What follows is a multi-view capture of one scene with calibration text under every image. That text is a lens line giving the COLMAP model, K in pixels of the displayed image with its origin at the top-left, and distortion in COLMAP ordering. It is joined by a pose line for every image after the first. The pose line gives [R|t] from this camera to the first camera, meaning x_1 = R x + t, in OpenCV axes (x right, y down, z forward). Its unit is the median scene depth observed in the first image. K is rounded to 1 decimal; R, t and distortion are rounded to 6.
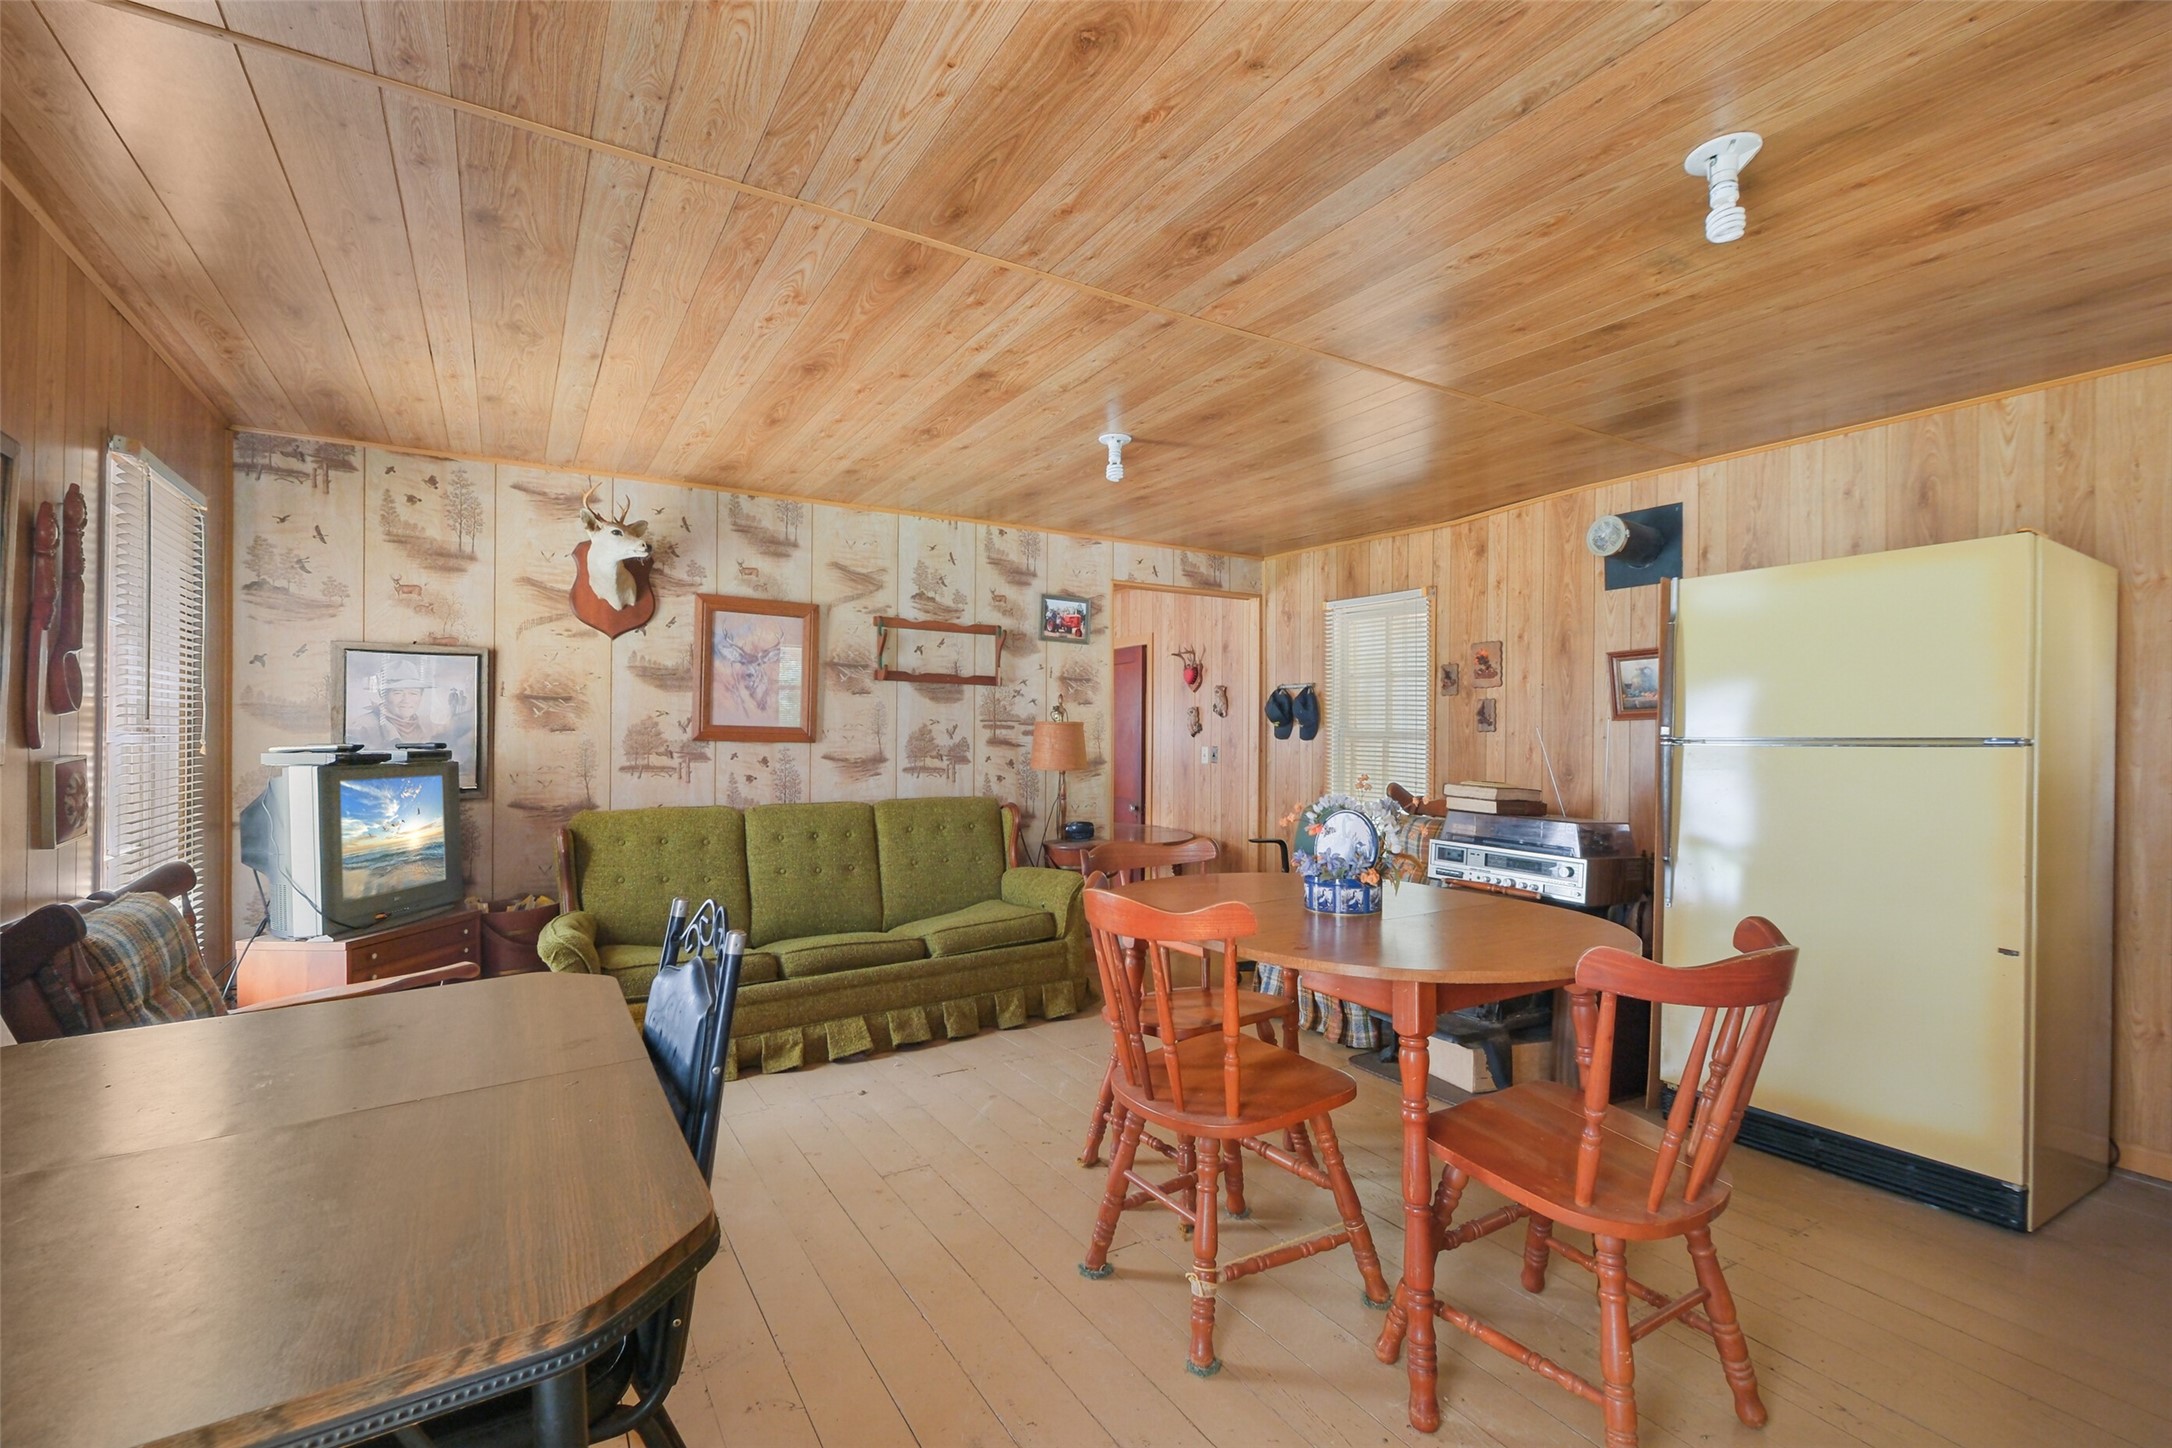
lens RADIAL K [[960.7, 0, 1090.5], [0, 960.7, 725.0], [0, 0, 1]] dist [0.001876, -0.000035]
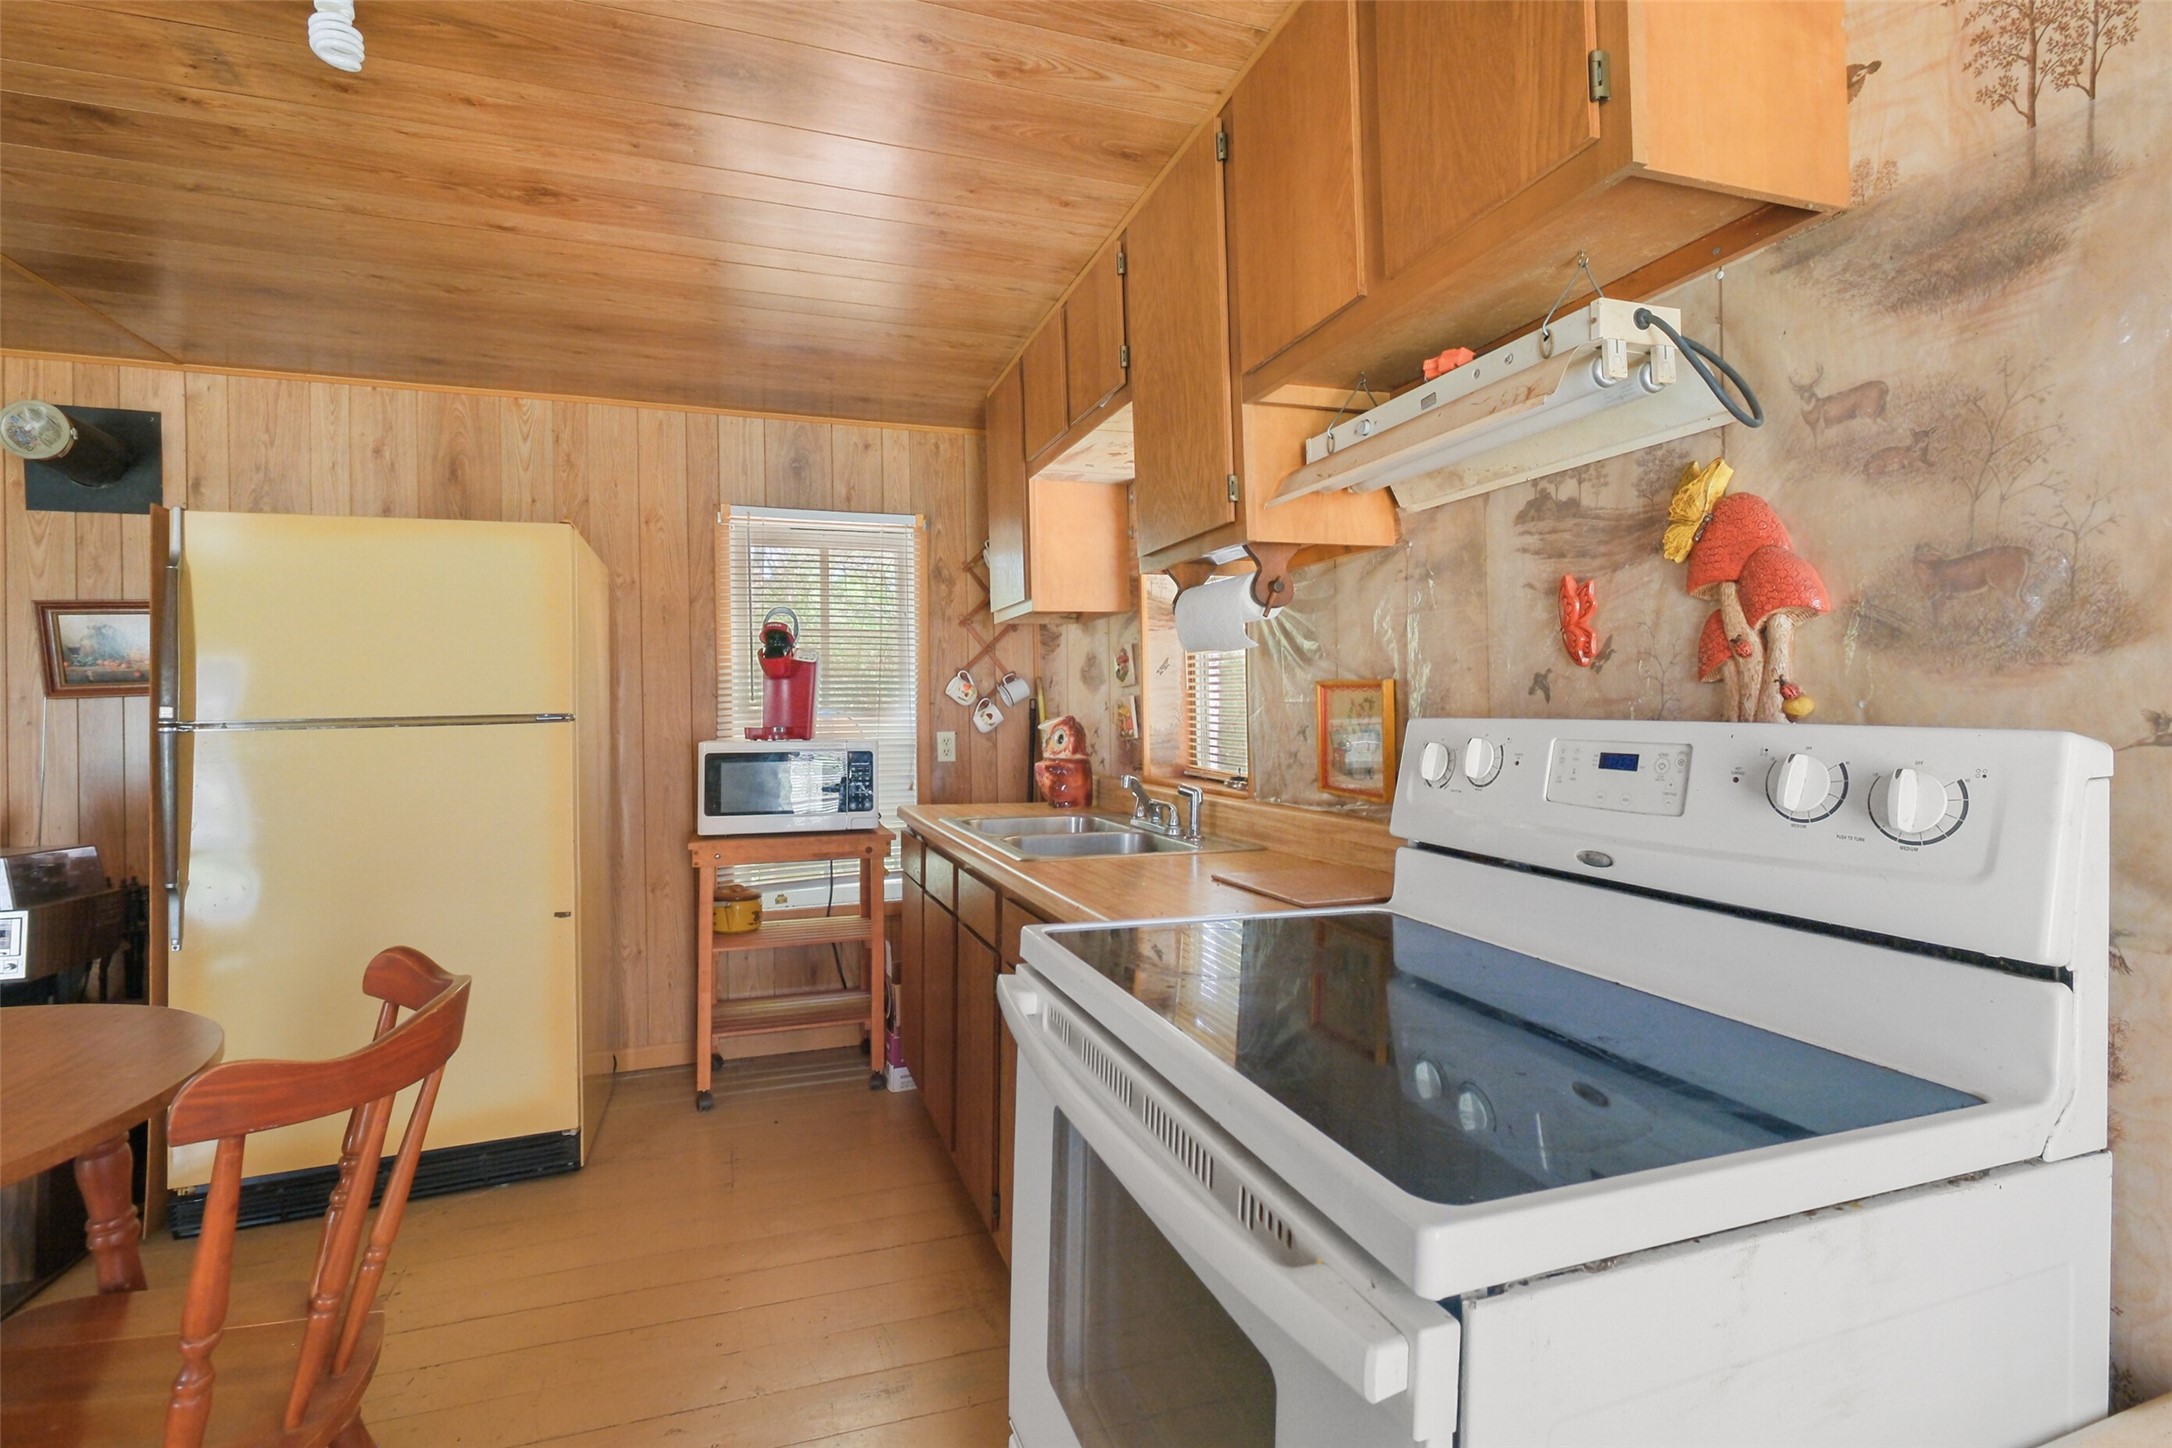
lens RADIAL K [[960.7, 0, 1072.1], [0, 960.7, 699.2], [0, 0, 1]] dist [0.001876, -0.000035]
pose [[0.209324, -0.005651, 0.977830, 0.022194], [0.007803, 0.999961, 0.004109, -0.001596], [-0.977815, 0.006769, 0.209360, 0.161467]]
